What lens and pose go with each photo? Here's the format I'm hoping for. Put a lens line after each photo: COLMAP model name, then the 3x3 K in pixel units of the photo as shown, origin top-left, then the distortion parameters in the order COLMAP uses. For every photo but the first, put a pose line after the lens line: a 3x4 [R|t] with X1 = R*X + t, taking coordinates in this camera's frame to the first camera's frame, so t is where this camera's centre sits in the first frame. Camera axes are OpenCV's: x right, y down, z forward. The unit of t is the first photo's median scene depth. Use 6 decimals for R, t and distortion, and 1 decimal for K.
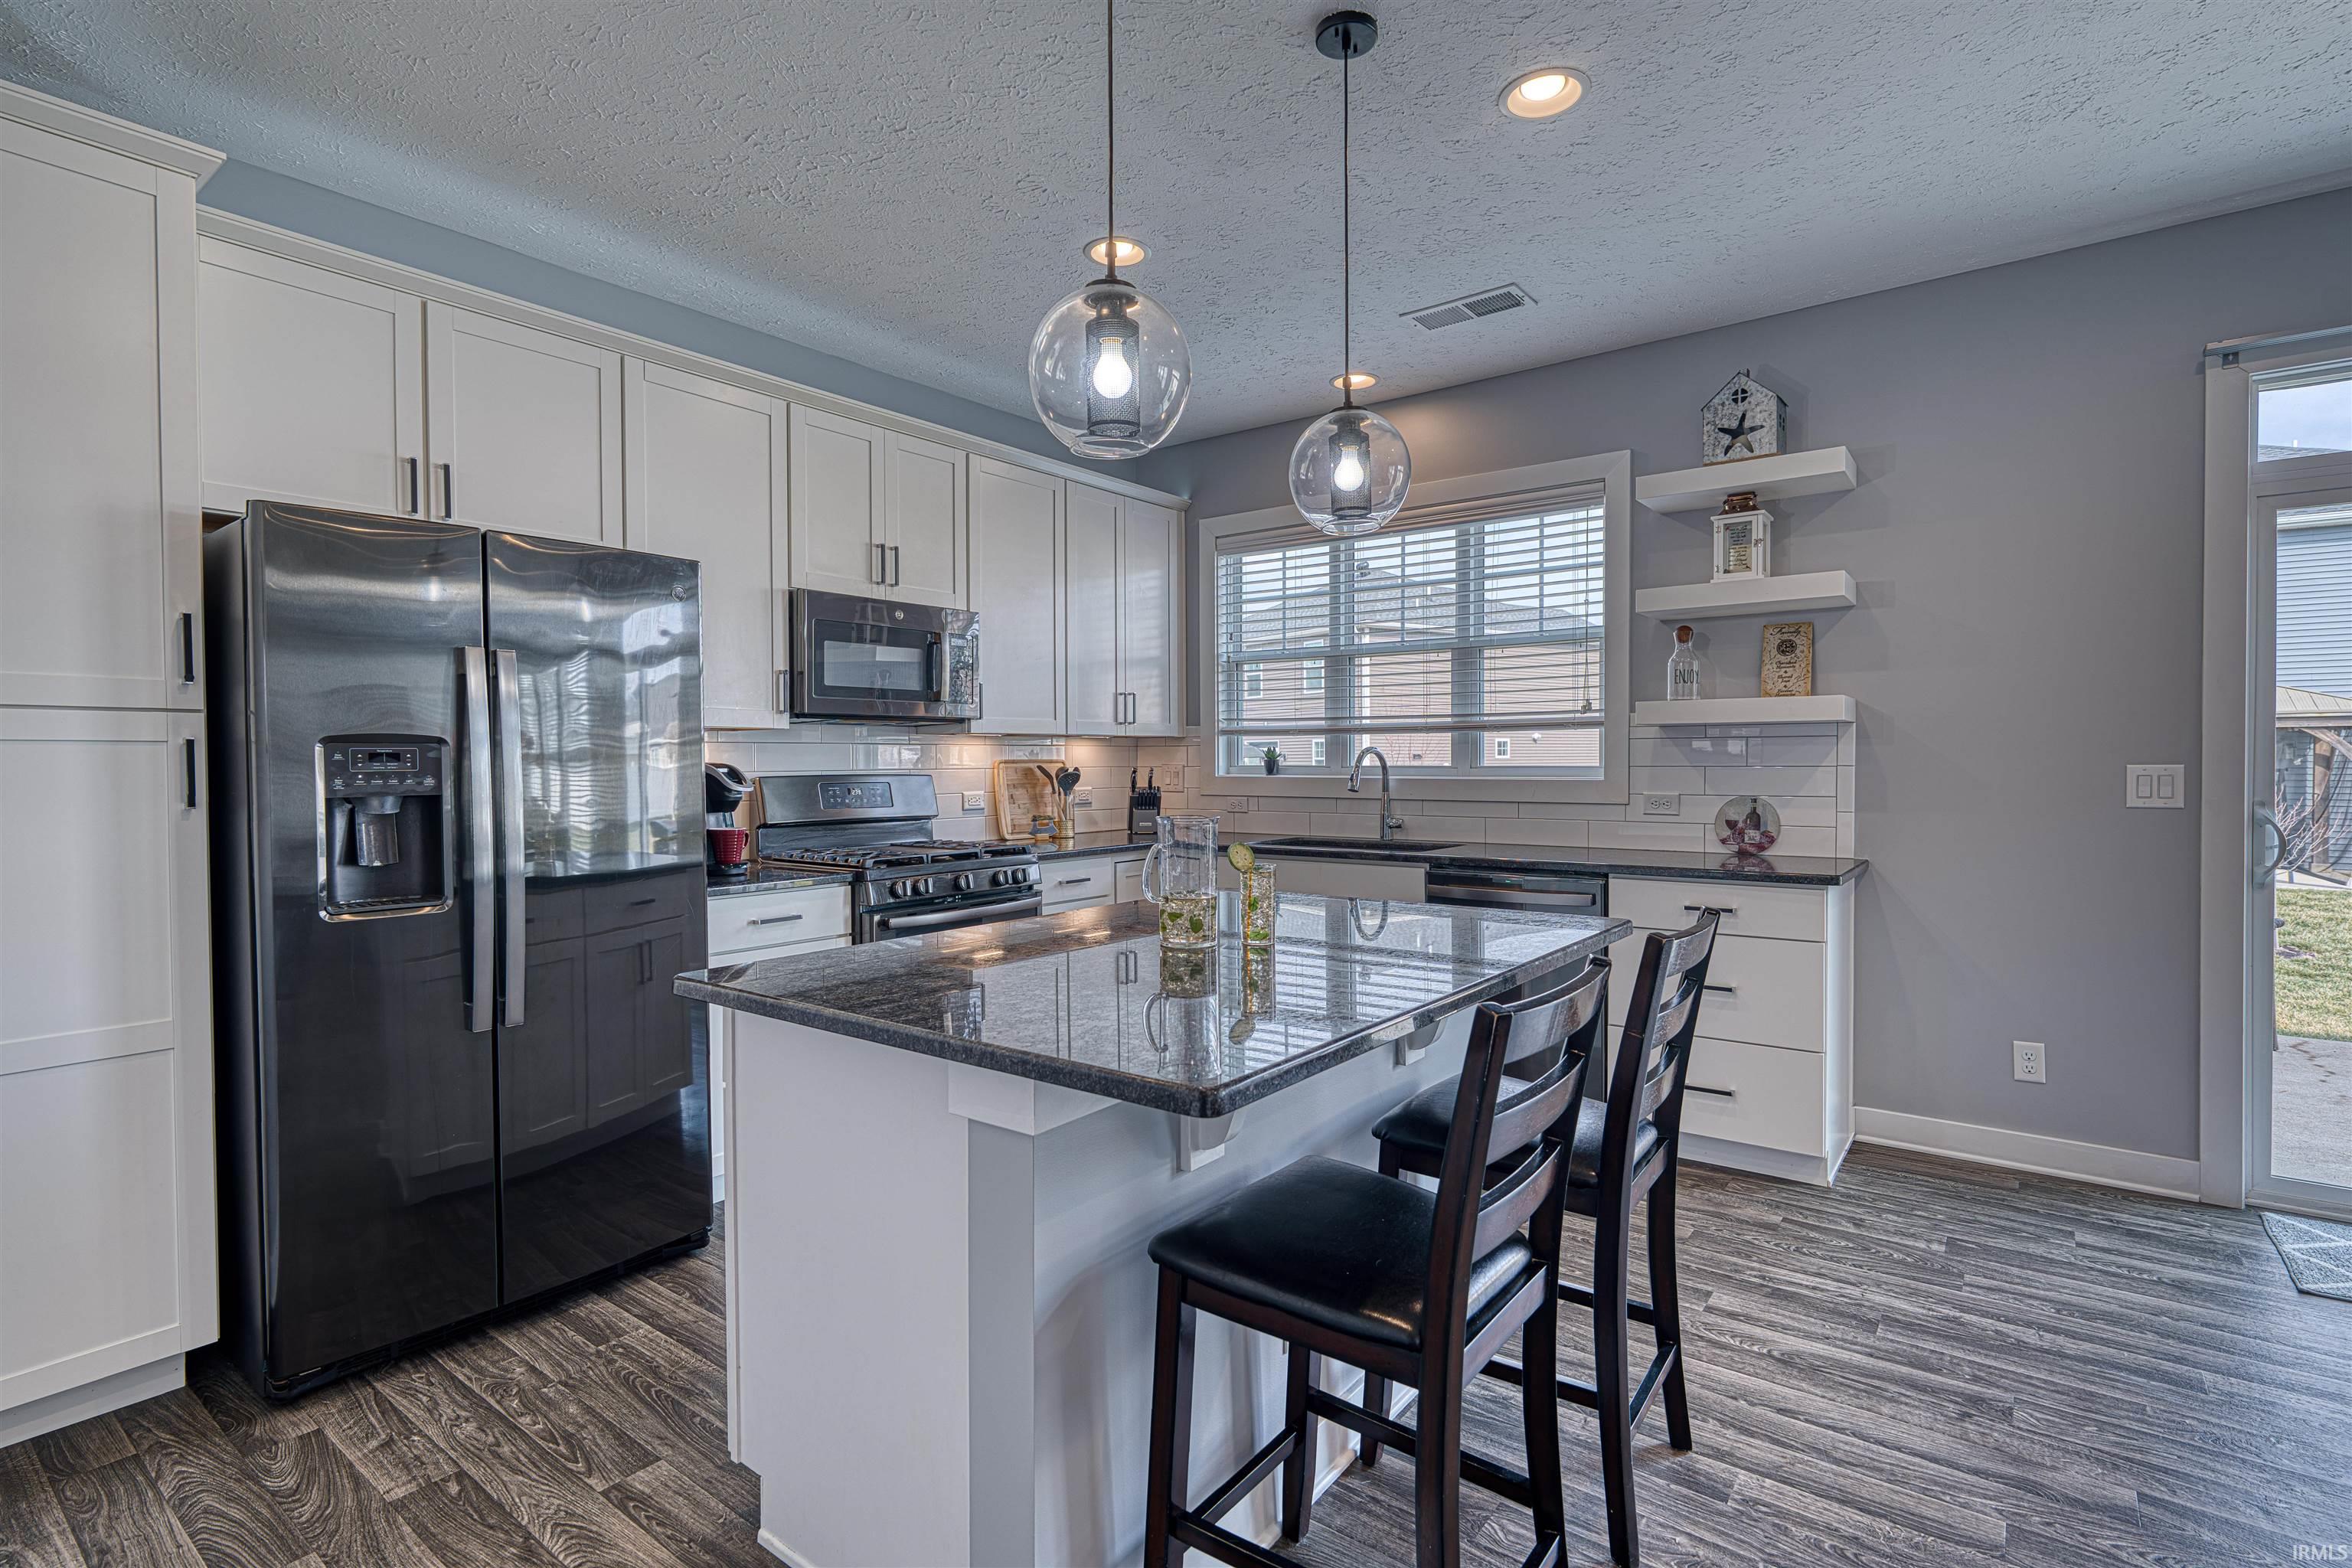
lens RADIAL K [[1122.5, 0, 1183.3], [0, 1122.5, 780.2], [0, 0, 1]] dist [-0.000234, 0.000408]
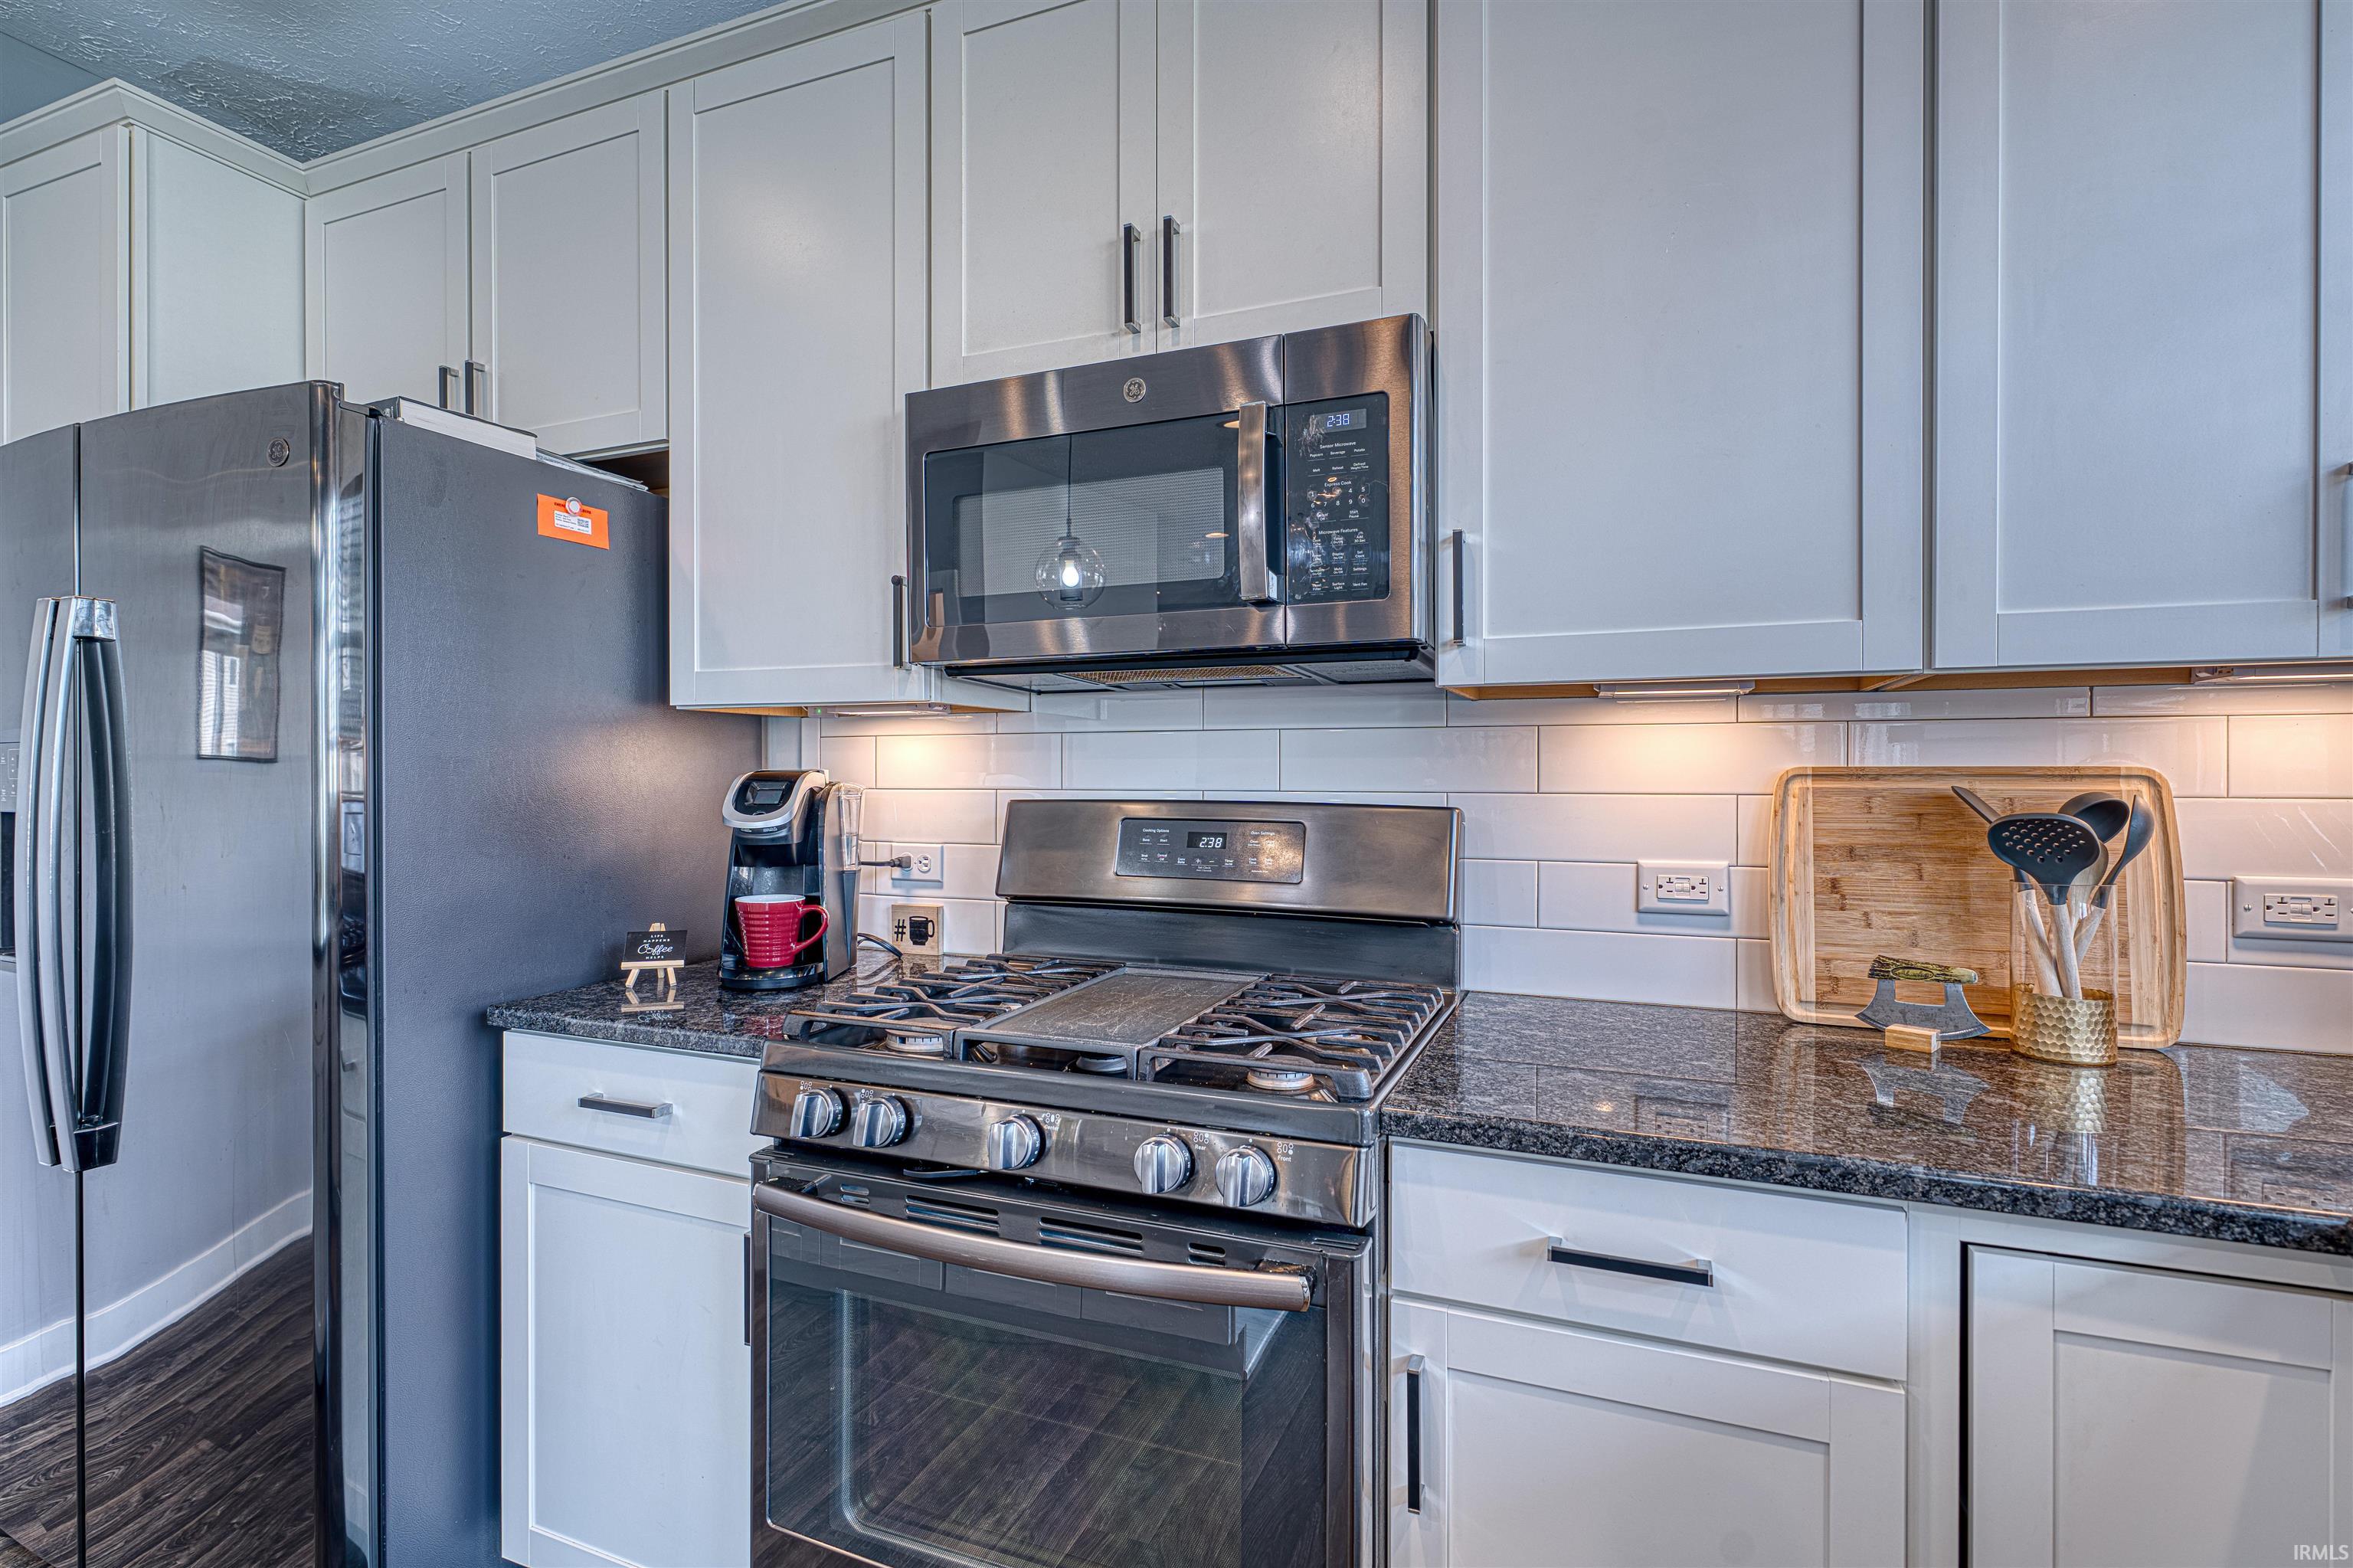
lens RADIAL K [[1123.0, 0, 1173.4], [0, 1123.0, 782.4], [0, 0, 1]] dist [-0.000234, 0.000408]
pose [[0.251967, 0.012600, -0.967654, 0.129161], [-0.018691, 0.999792, 0.008151, -0.016603], [0.967555, 0.016033, 0.252150, 0.950790]]
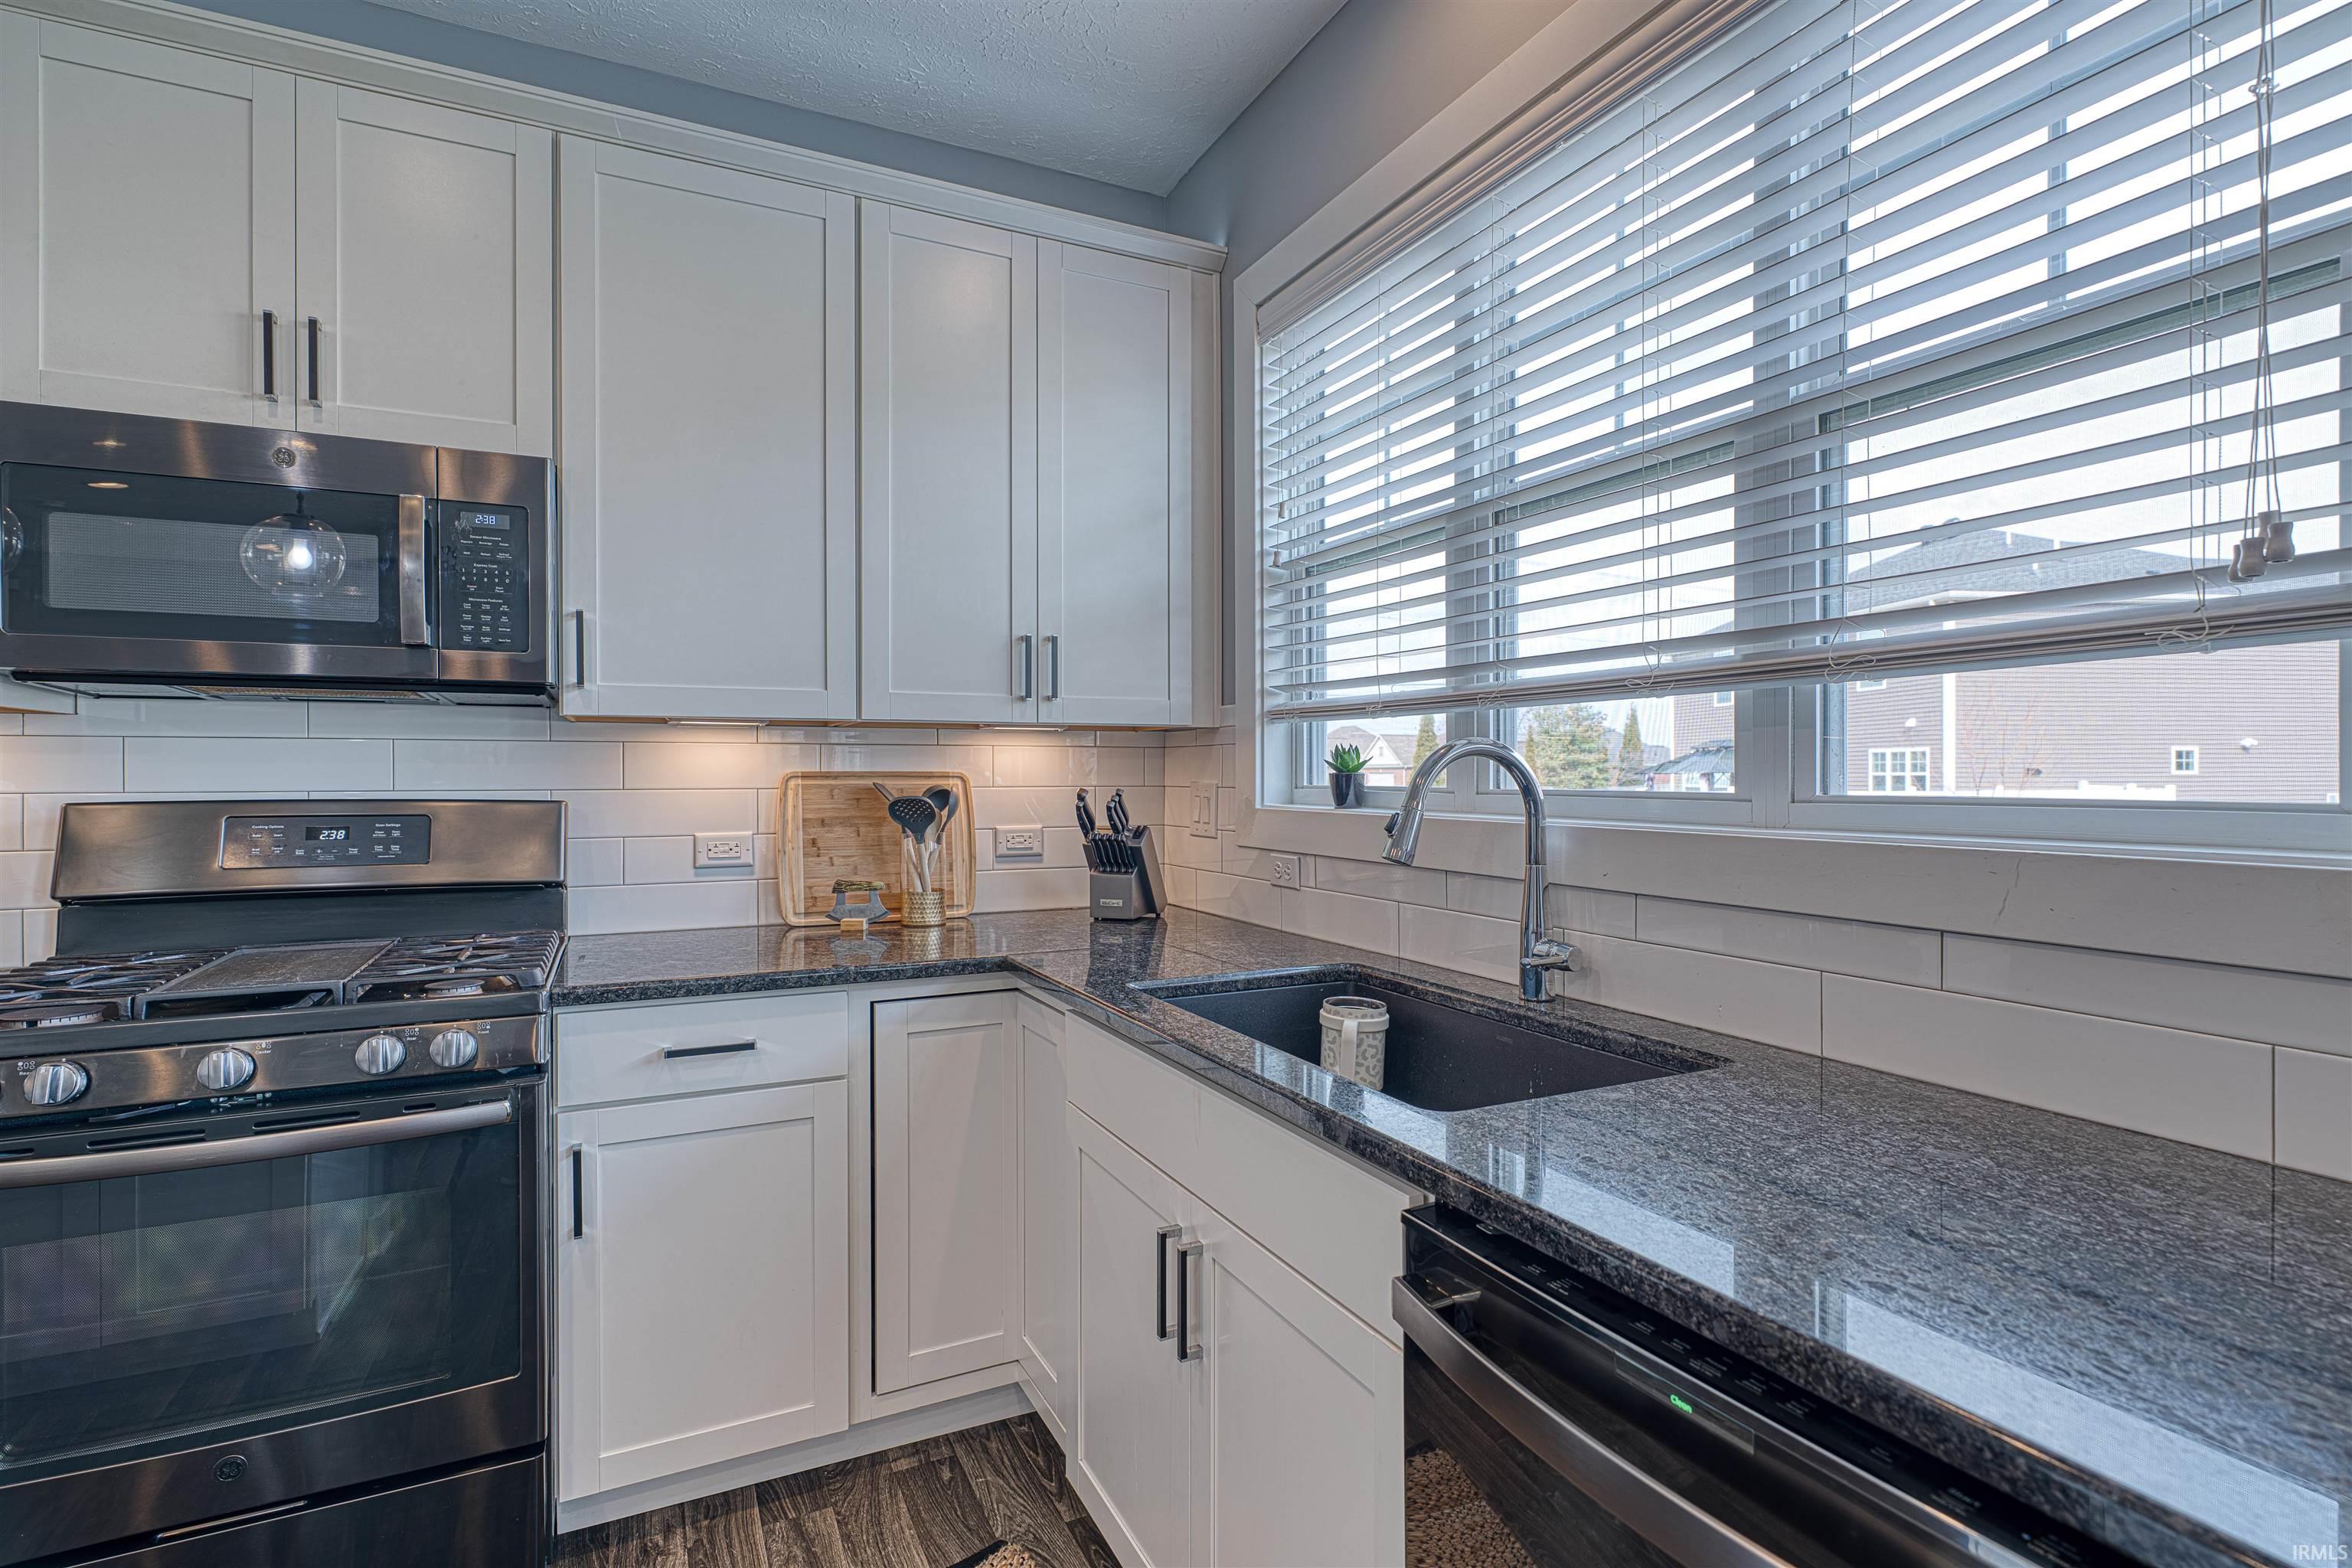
lens RADIAL K [[1122.5, 0, 1183.0], [0, 1122.5, 779.8], [0, 0, 1]] dist [-0.000234, 0.000408]
pose [[0.893657, 0.005923, -0.448712, 0.297784], [-0.011409, 0.999890, -0.009524, -0.014445], [0.448606, 0.013631, 0.893626, 0.781105]]
